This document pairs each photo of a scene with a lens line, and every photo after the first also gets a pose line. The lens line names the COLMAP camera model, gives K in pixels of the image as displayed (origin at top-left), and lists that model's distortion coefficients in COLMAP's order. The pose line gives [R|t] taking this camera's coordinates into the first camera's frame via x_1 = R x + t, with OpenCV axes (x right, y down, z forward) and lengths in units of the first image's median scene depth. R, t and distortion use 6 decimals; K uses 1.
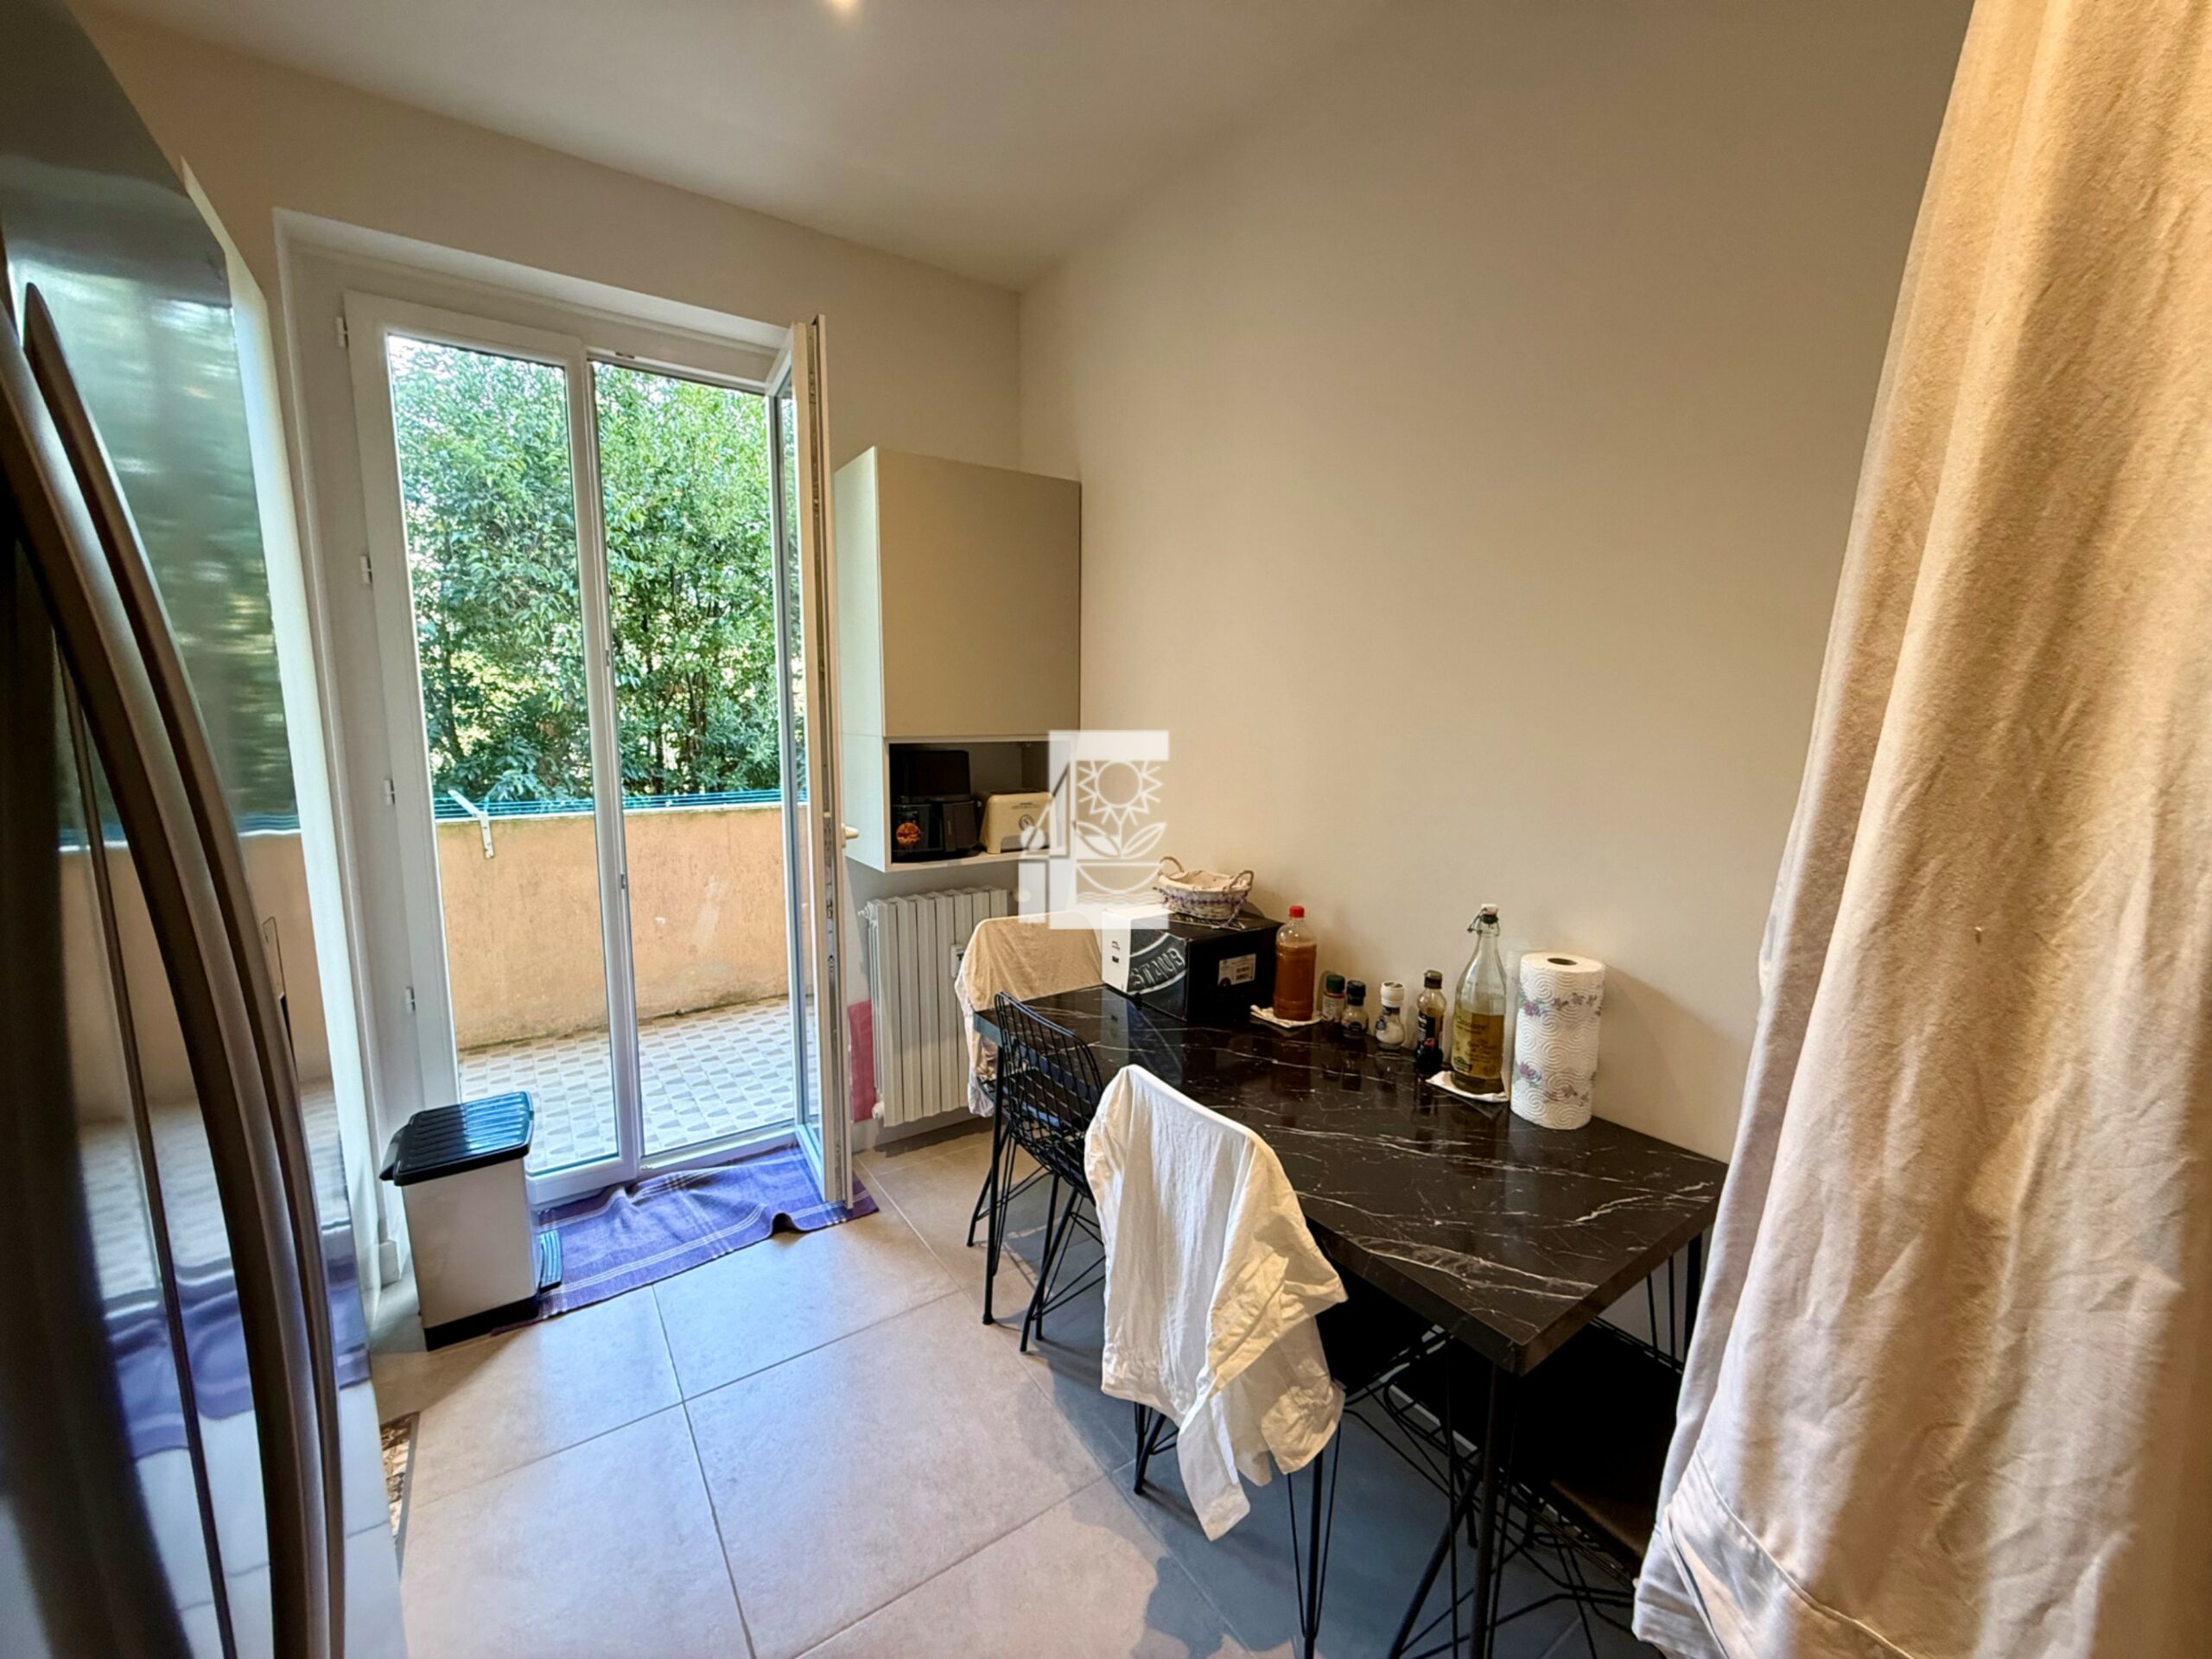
lens RADIAL K [[873.4, 0, 1096.3], [0, 873.4, 828.1], [0, 0, 1]] dist [-0.001387, 0.000075]
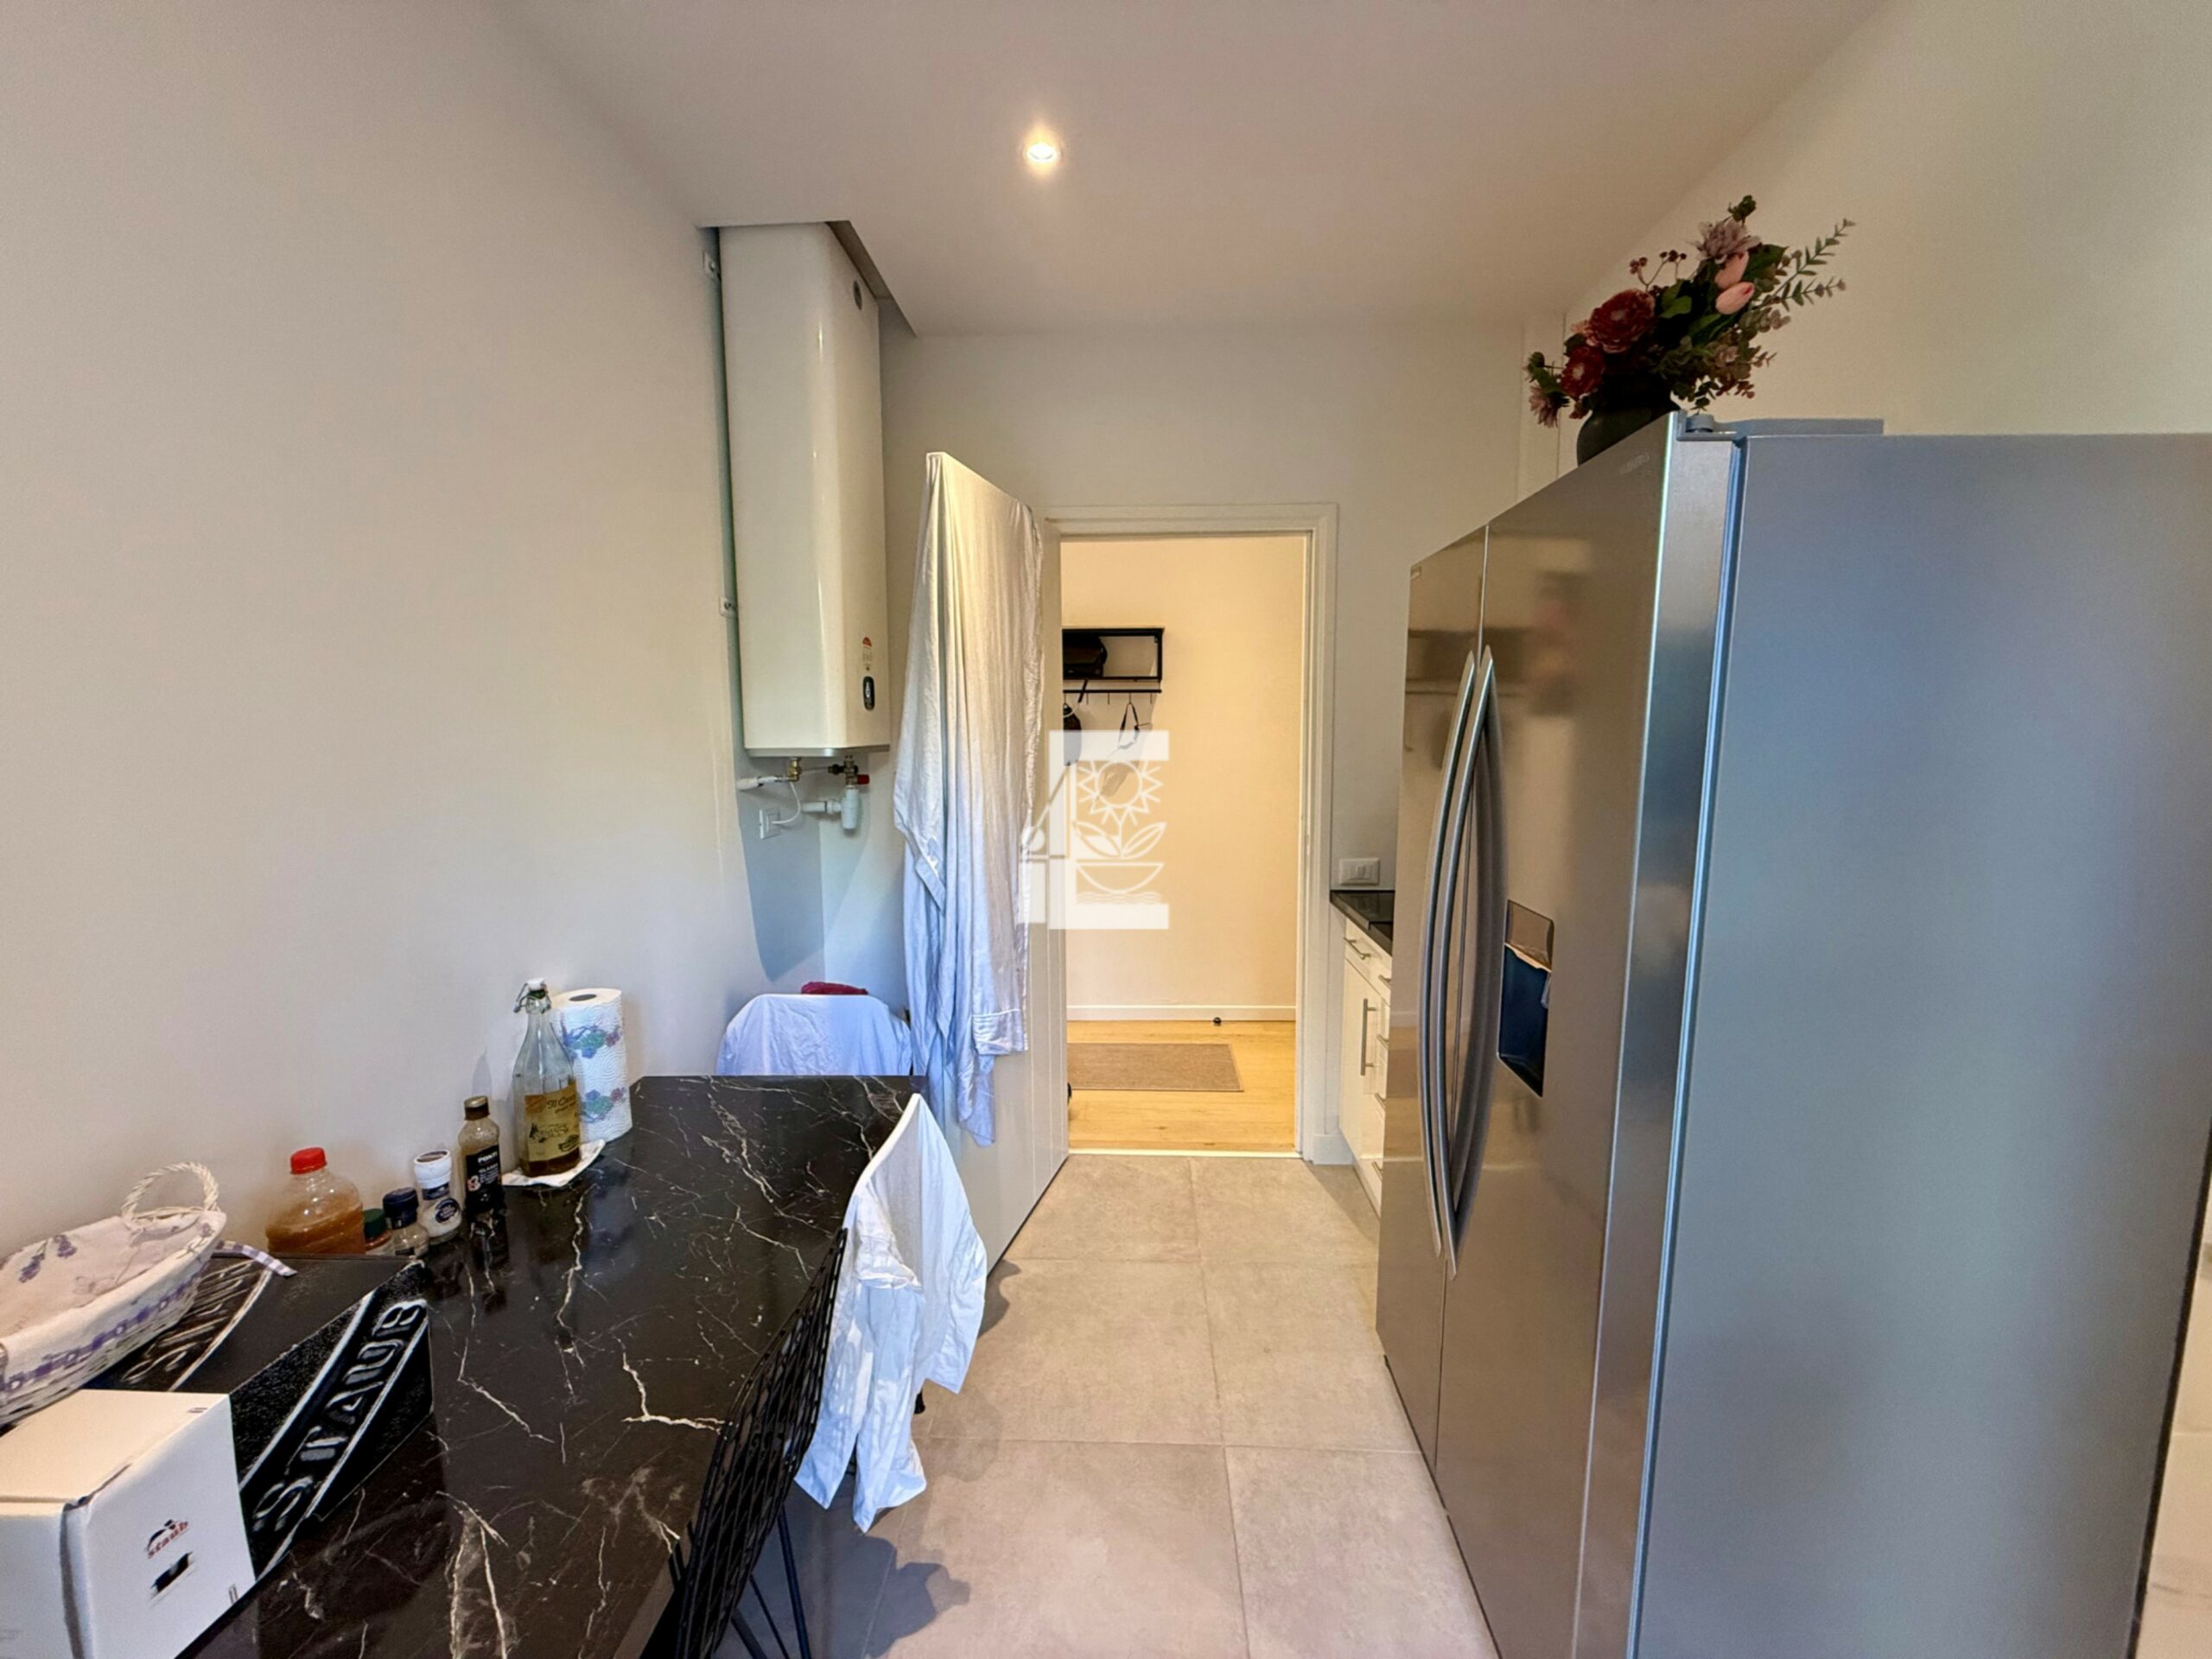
lens RADIAL K [[873.4, 0, 1096.3], [0, 873.4, 828.1], [0, 0, 1]] dist [-0.001387, 0.000075]
pose [[-0.794754, -0.076417, 0.602101, -0.444996], [0.075836, 0.971764, 0.223435, -0.180254], [-0.602175, 0.223237, -0.766519, 0.960141]]
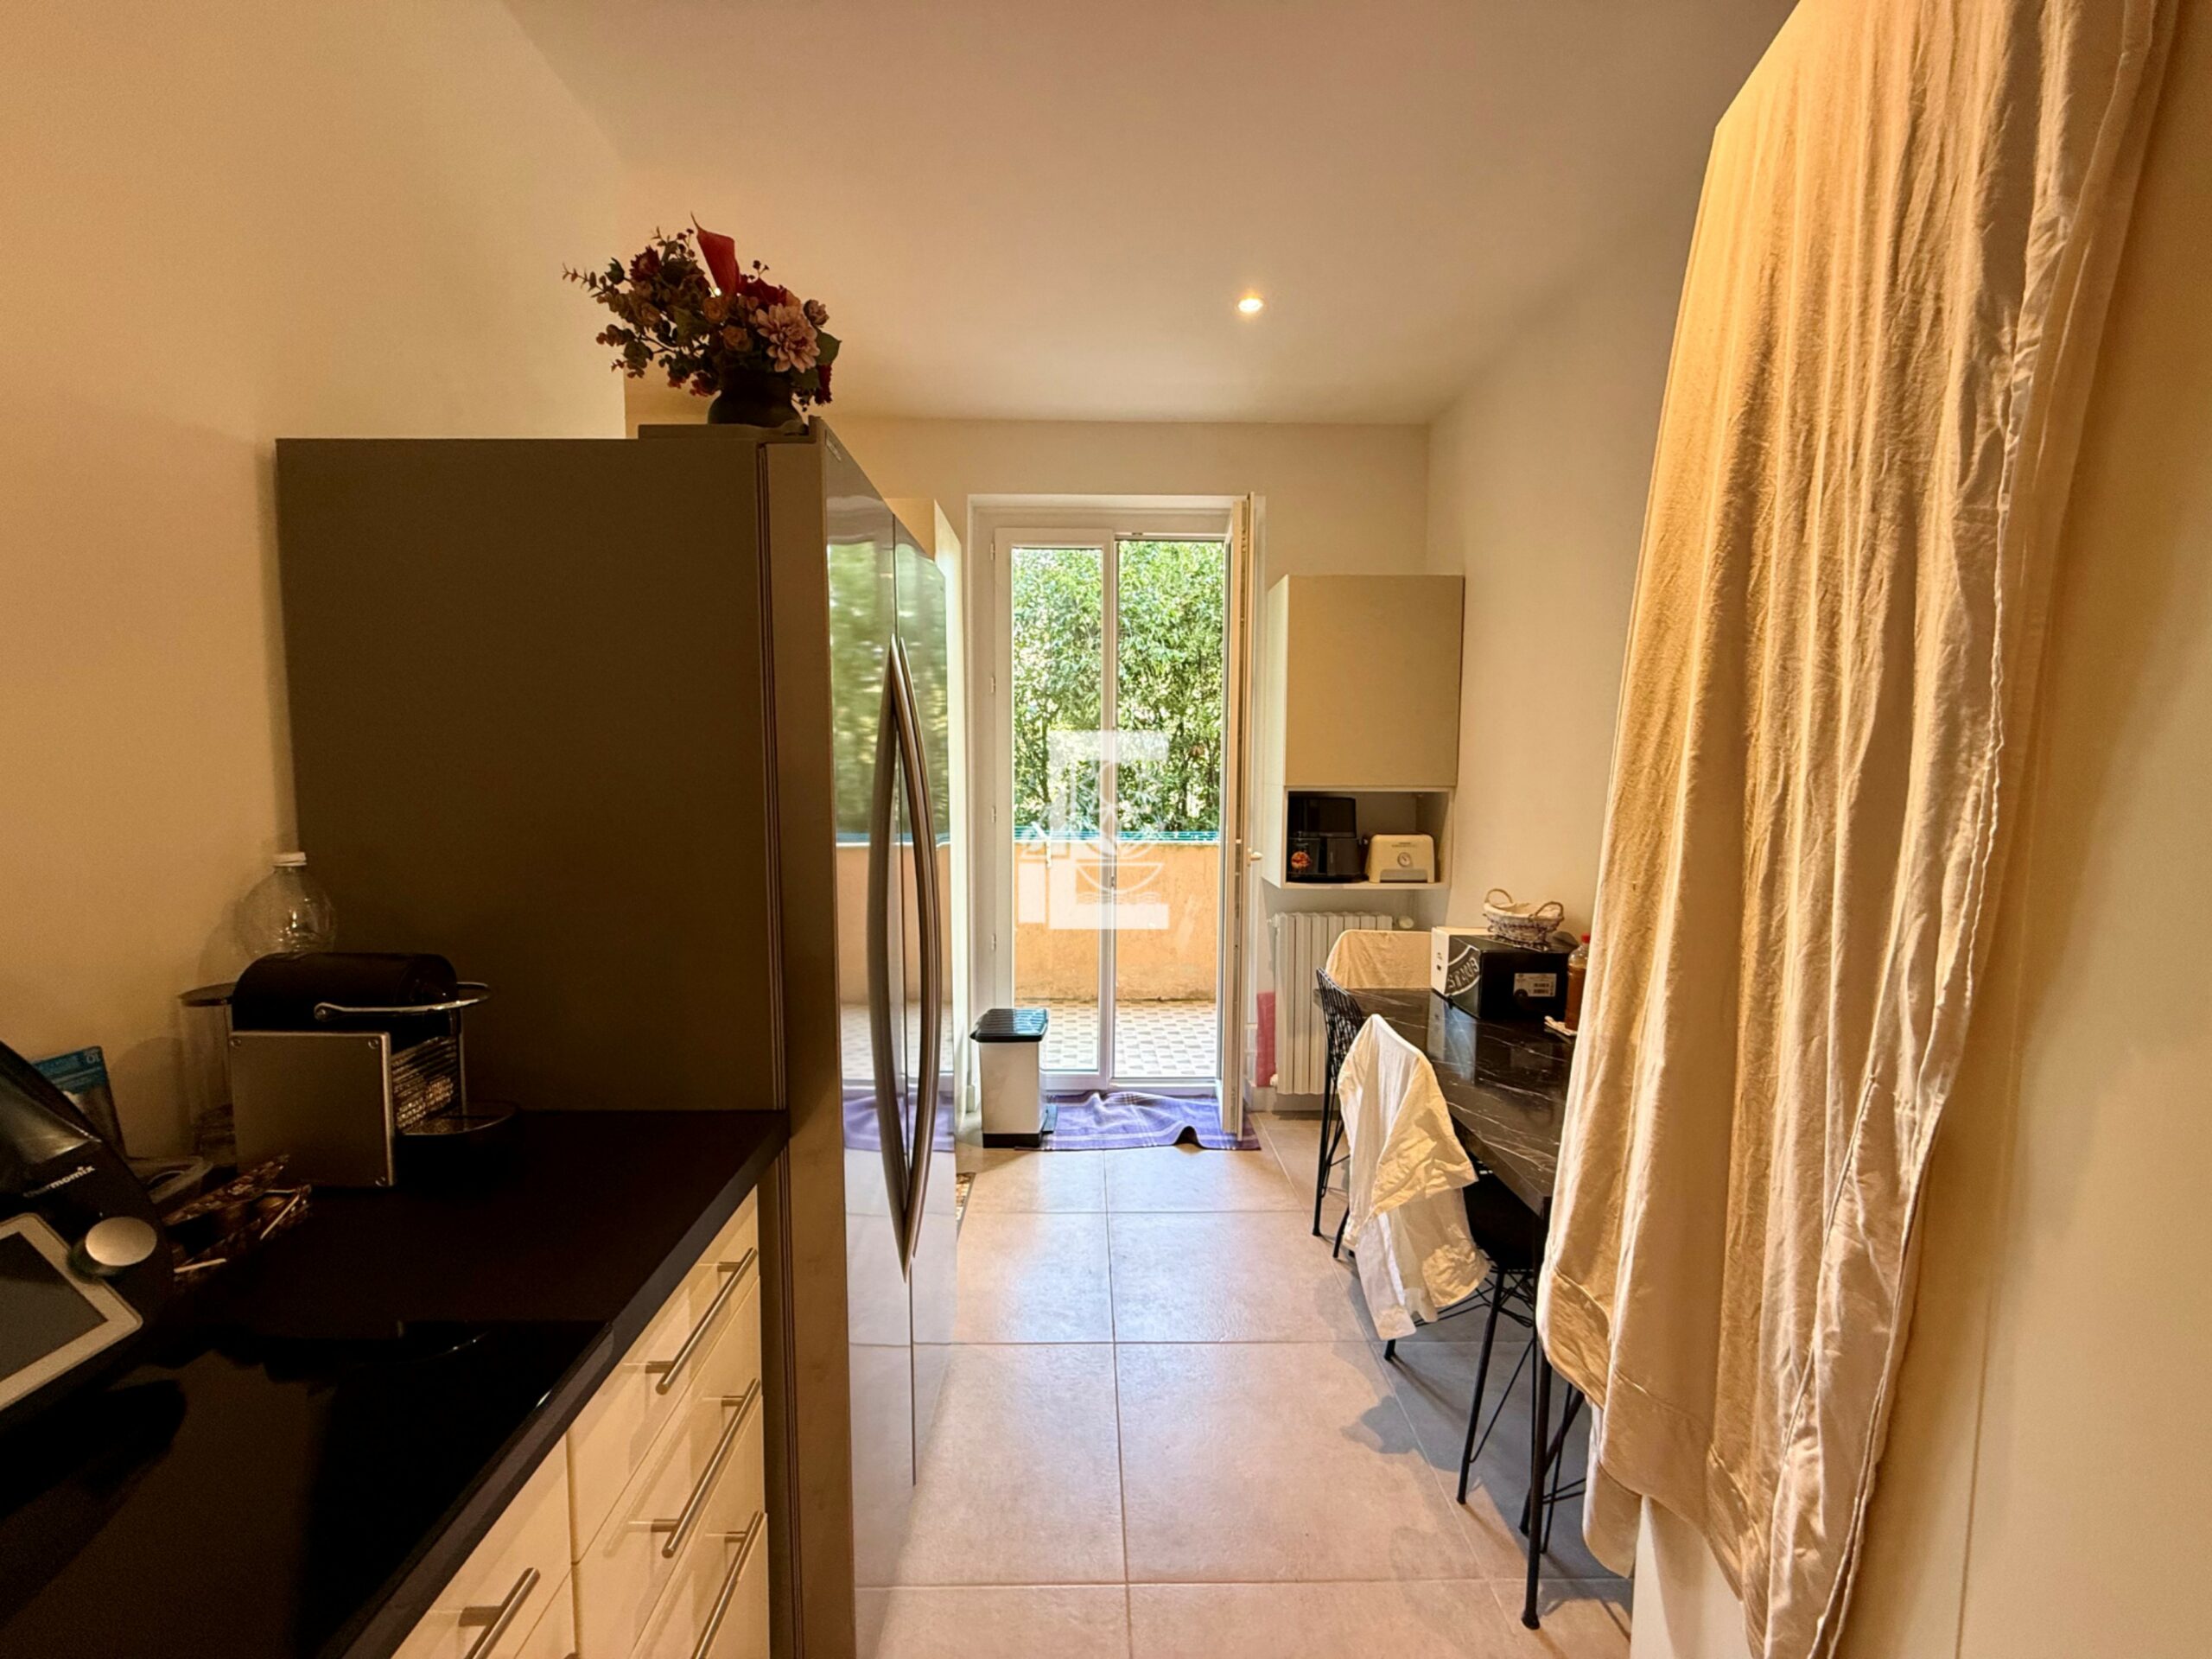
lens RADIAL K [[873.4, 0, 1096.3], [0, 873.4, 828.1], [0, 0, 1]] dist [-0.001387, 0.000075]
pose [[0.834773, 0.038076, -0.549276, 0.255776], [-0.073958, 0.996319, -0.043333, 0.039327], [0.545604, 0.076797, 0.834517, -0.267887]]
